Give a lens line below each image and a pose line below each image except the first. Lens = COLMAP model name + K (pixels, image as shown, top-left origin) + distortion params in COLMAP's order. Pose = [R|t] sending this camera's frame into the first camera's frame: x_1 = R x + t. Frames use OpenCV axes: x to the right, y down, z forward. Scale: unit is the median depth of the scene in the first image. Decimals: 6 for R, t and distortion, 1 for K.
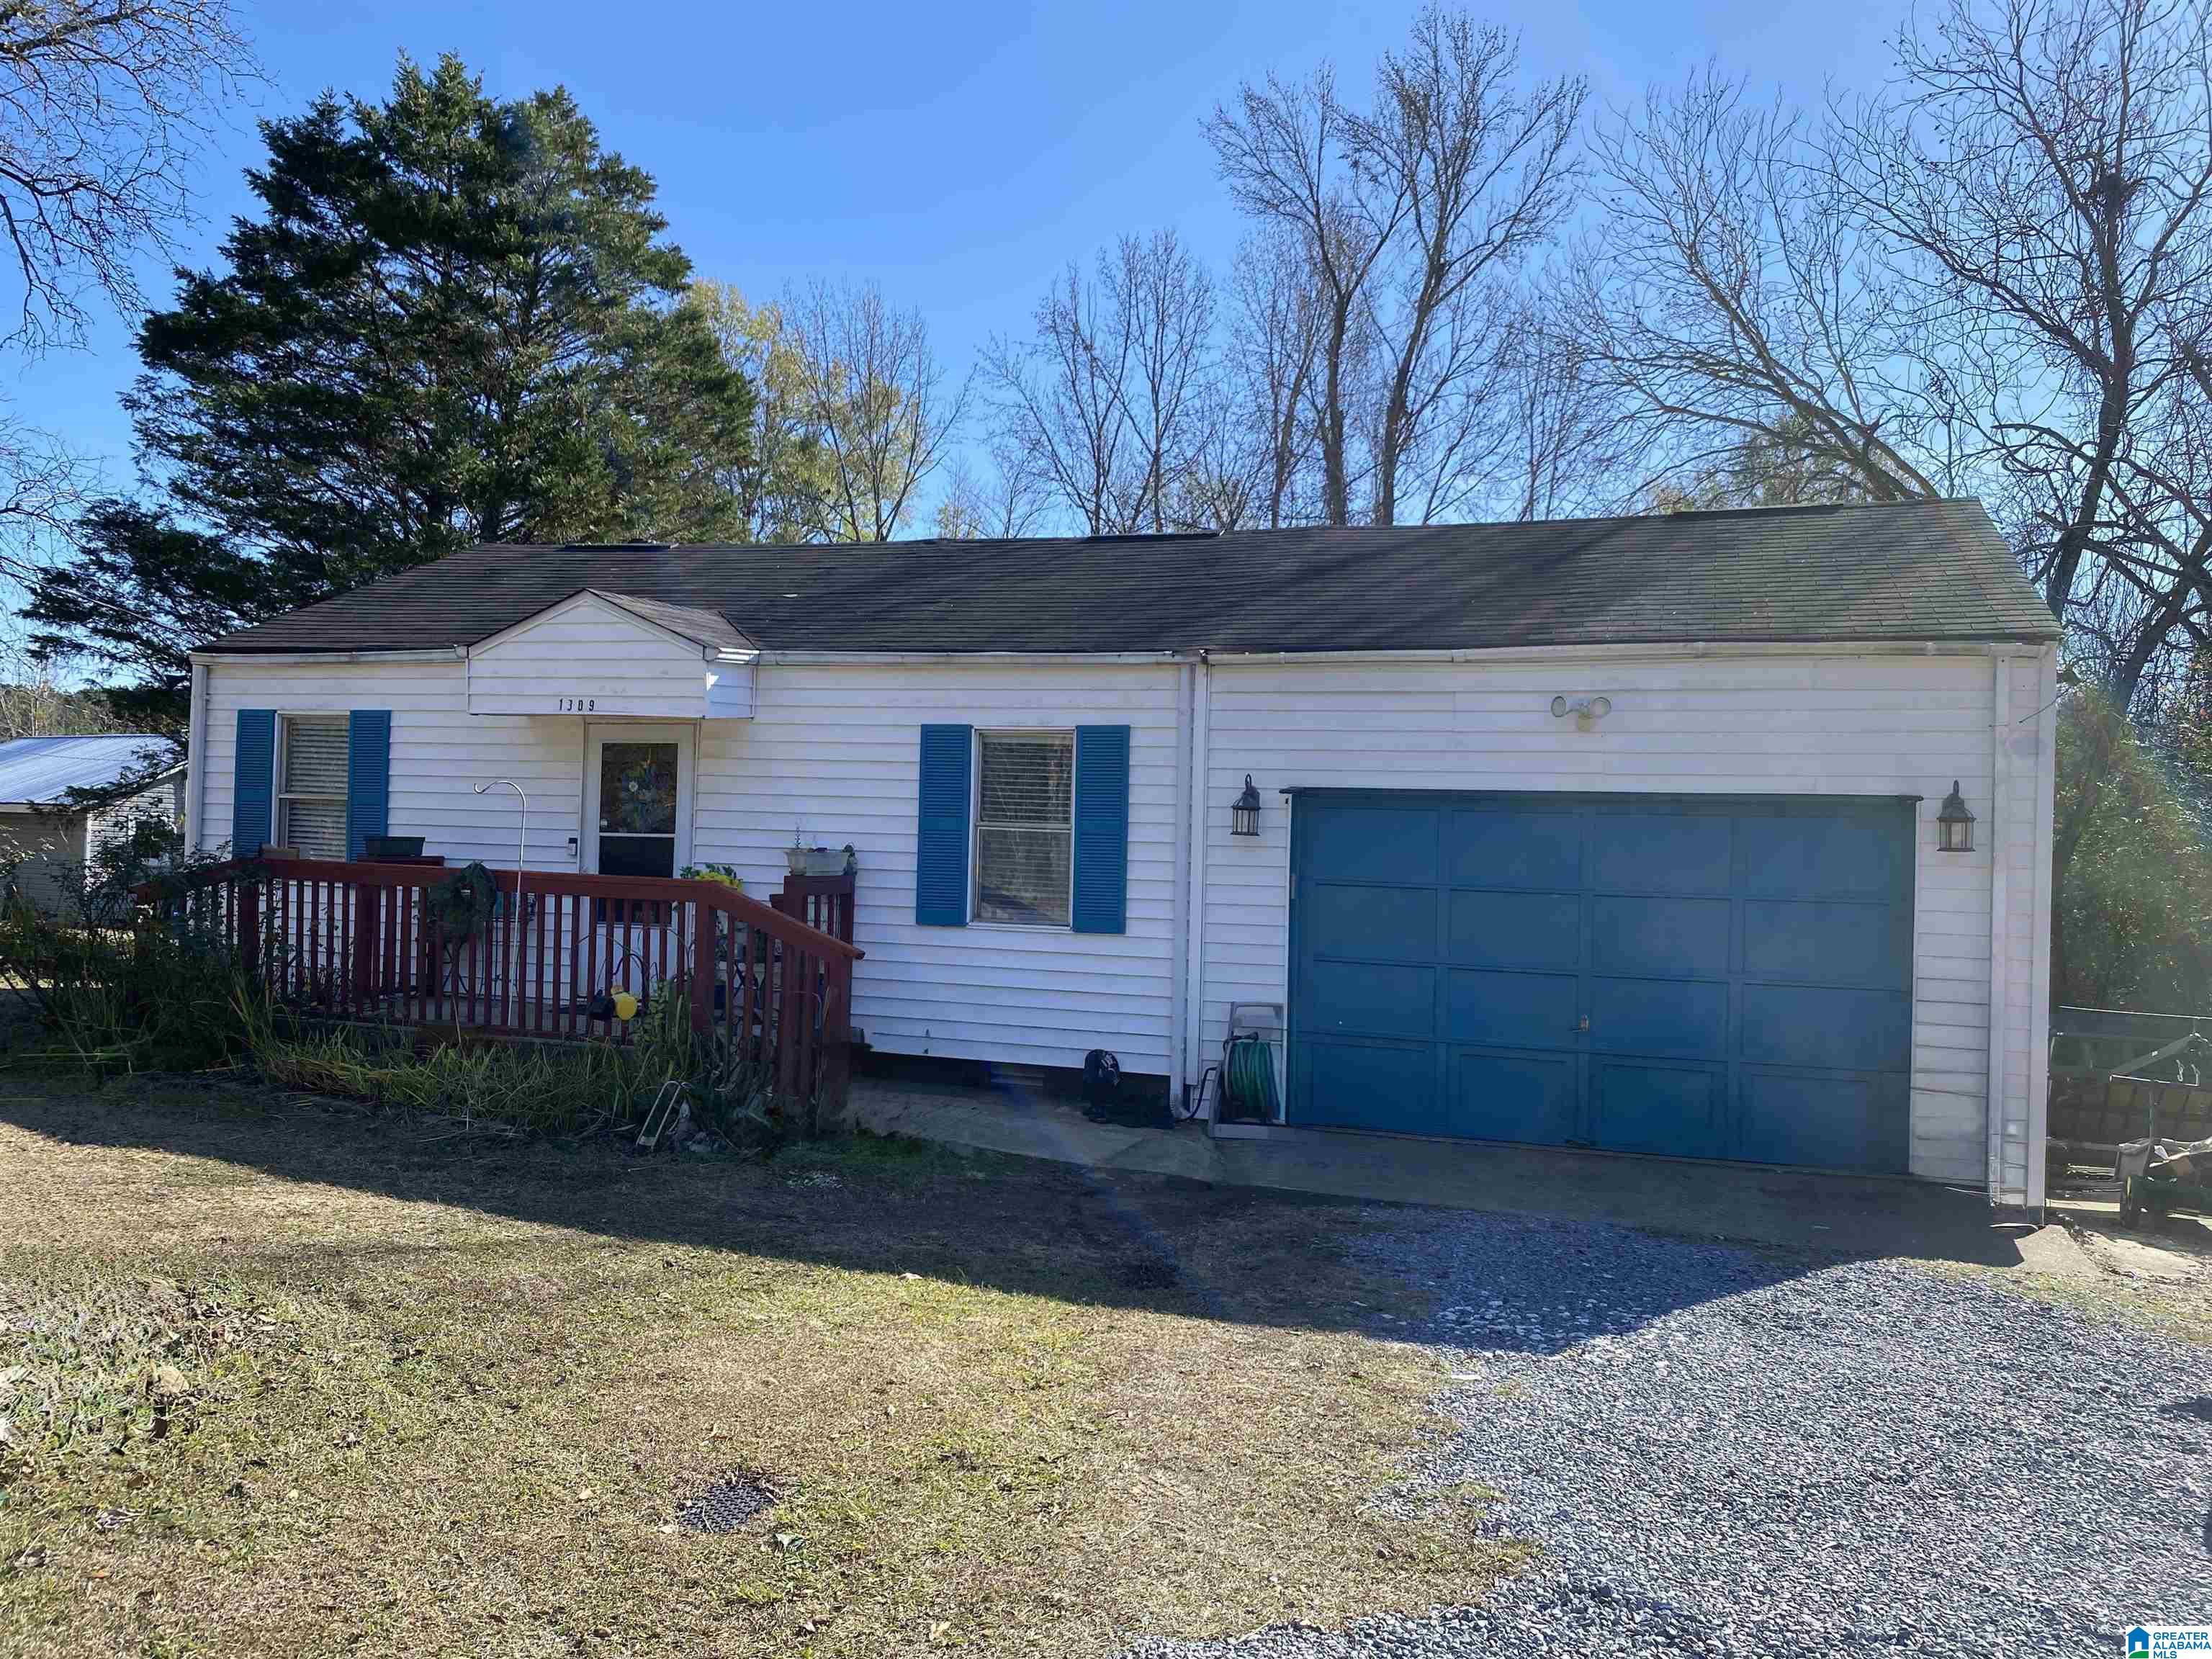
lens RADIAL K [[1712.0, 0, 1108.0], [0, 1712.0, 789.4], [0, 0, 1]] dist [0.069303, -0.096722]
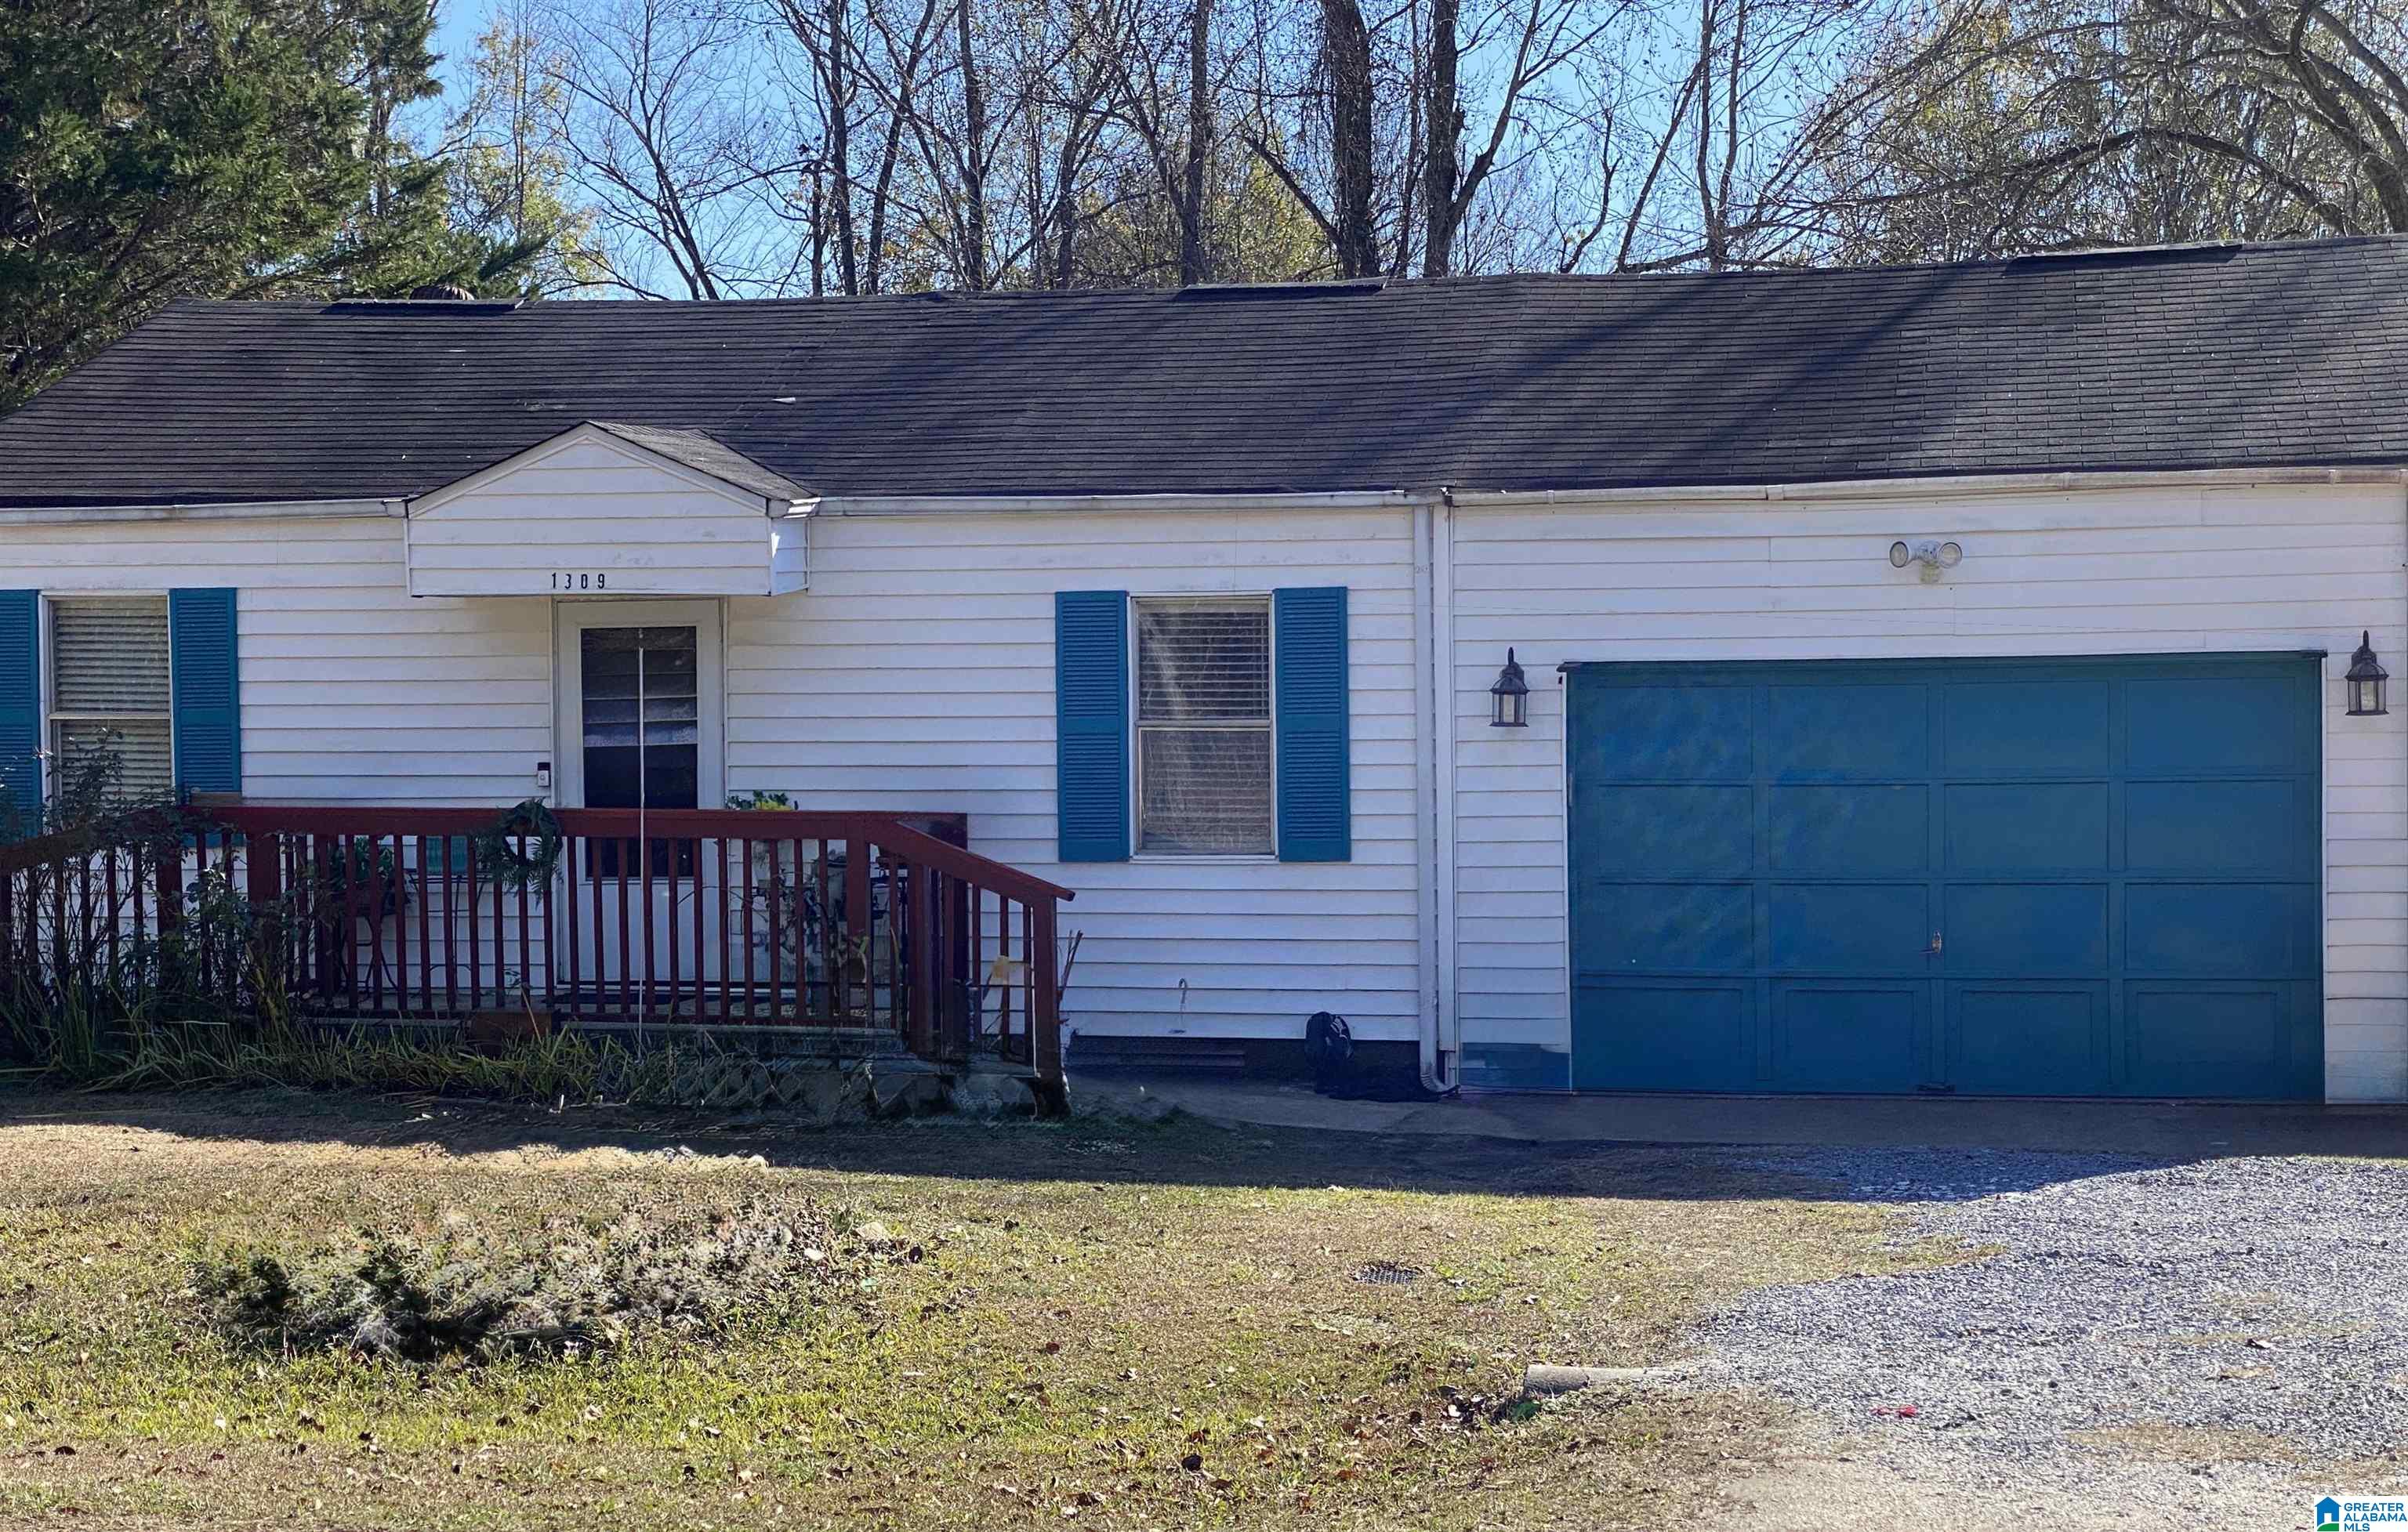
lens RADIAL K [[4141.5, 0, 1204.0], [0, 4141.5, 766.0], [0, 0, 1]] dist [-0.186004, 3.681632]
pose [[0.989216, -0.040118, 0.140866, -0.309698], [0.033308, 0.998175, 0.050376, -0.052228], [-0.142630, -0.045141, 0.988746, -0.803710]]
